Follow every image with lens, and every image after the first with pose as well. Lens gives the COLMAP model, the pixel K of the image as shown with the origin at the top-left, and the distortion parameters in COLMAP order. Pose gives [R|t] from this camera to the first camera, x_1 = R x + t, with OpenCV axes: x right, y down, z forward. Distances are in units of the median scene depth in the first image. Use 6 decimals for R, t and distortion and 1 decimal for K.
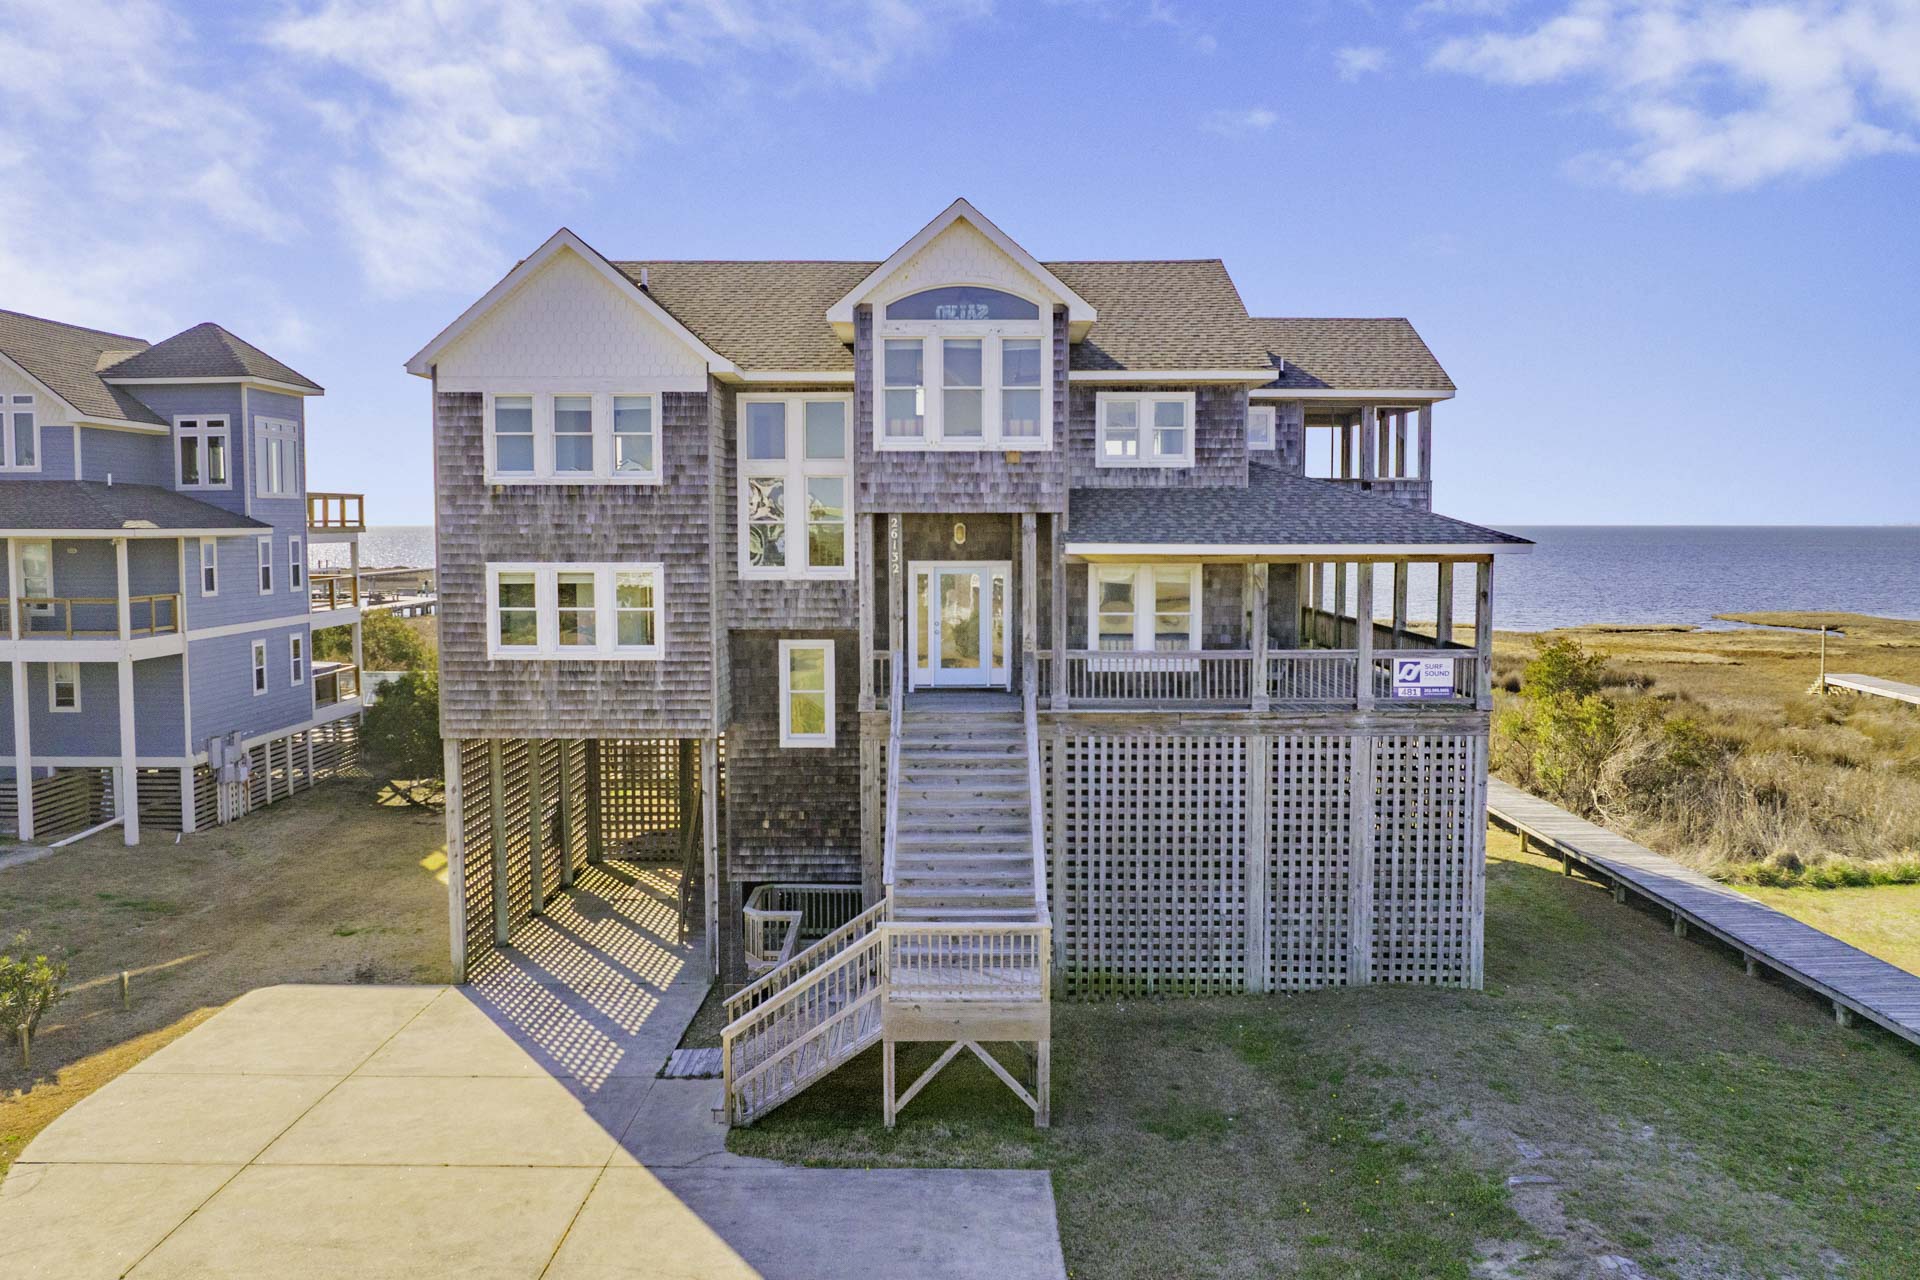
lens RADIAL K [[1503.8, 0, 954.9], [0, 1503.8, 621.4], [0, 0, 1]] dist [-0.023632, -0.009241]
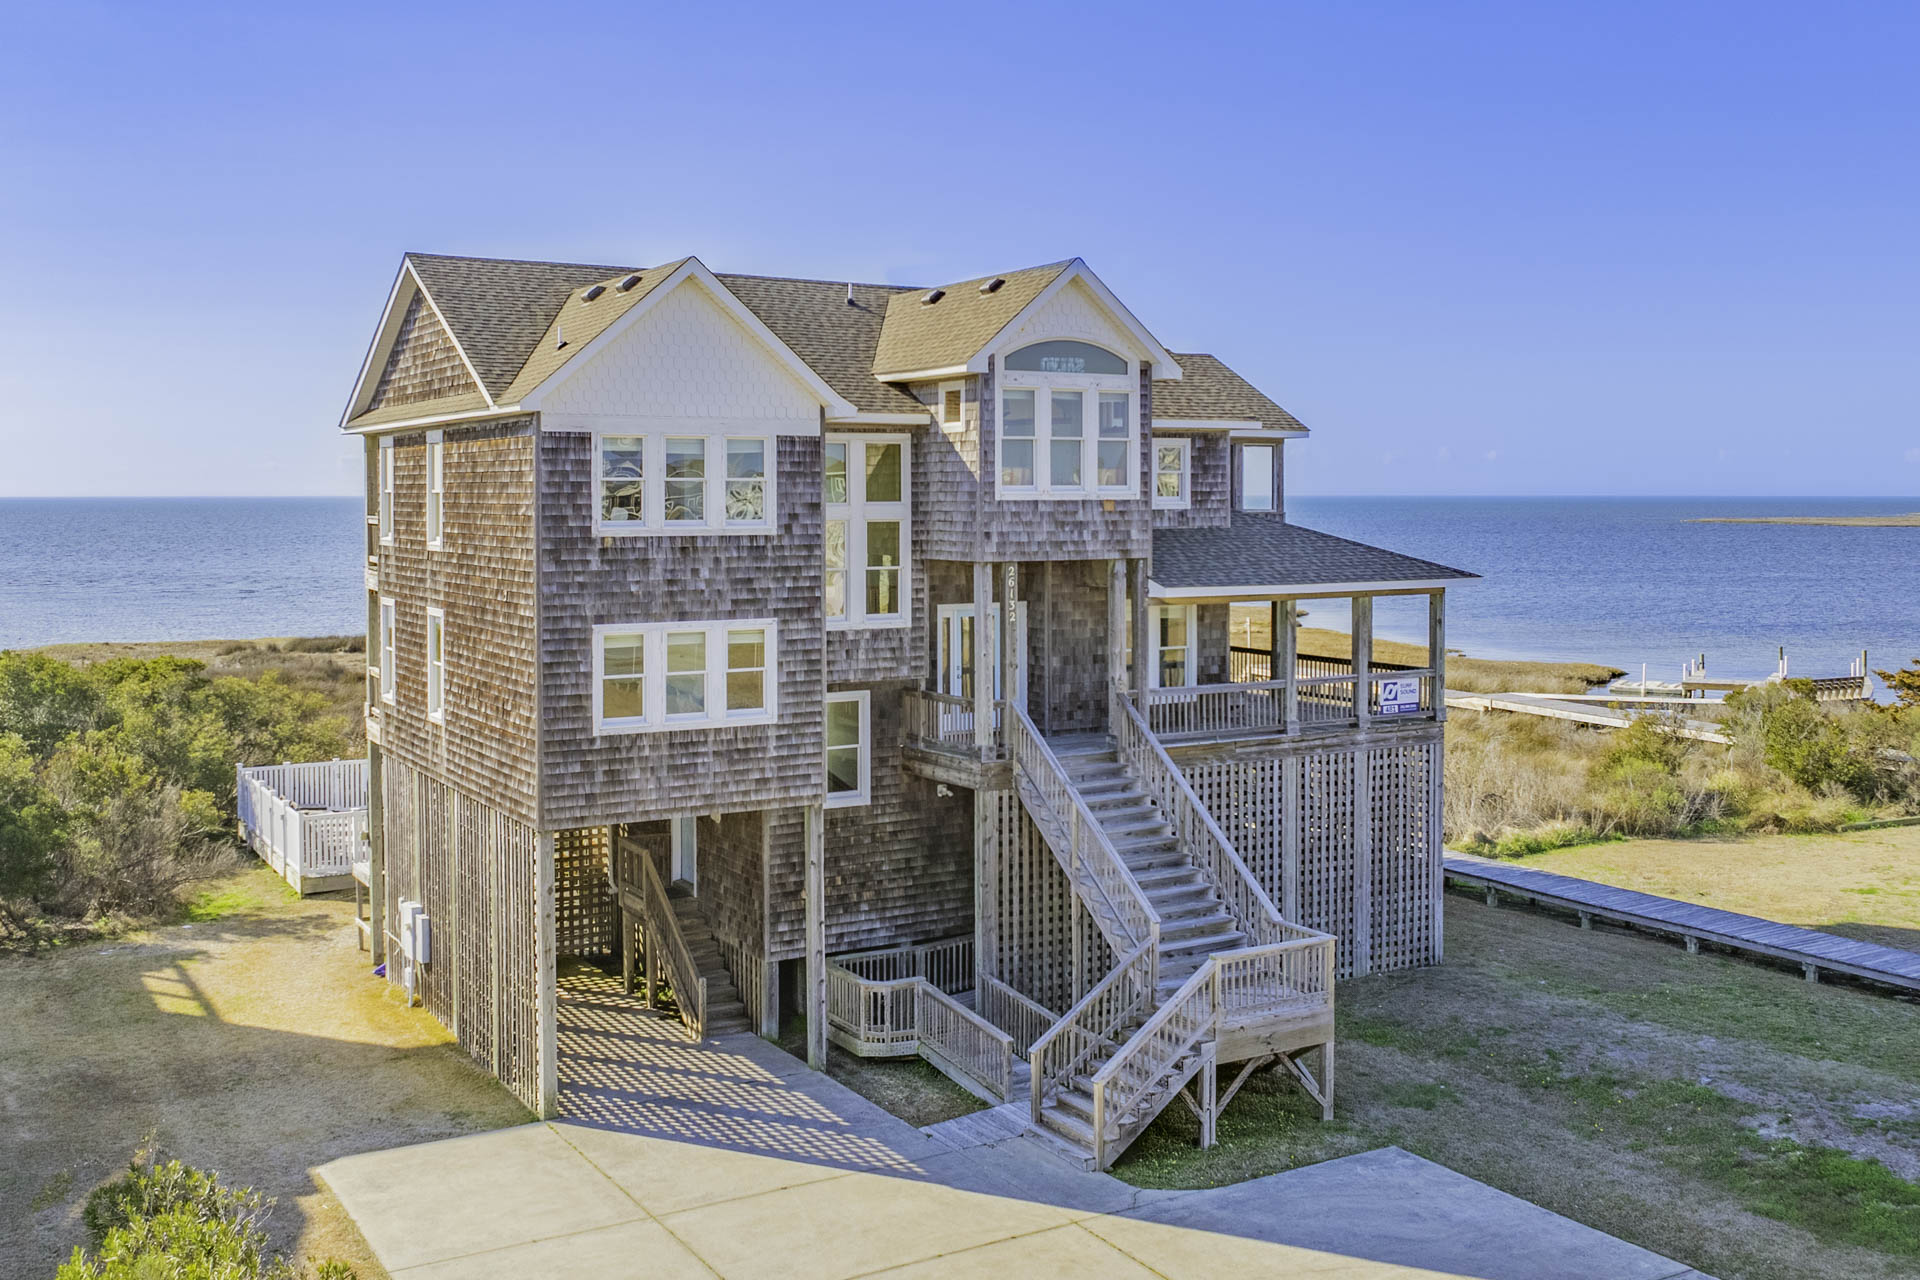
lens RADIAL K [[1941.5, 0, 962.1], [0, 1941.5, 536.7], [0, 0, 1]] dist [-0.000433, -0.029857]
pose [[0.849209, -0.013934, 0.527873, -0.730022], [0.035338, 0.998910, -0.030481, -0.048939], [-0.526873, 0.044538, 0.848776, -0.080426]]
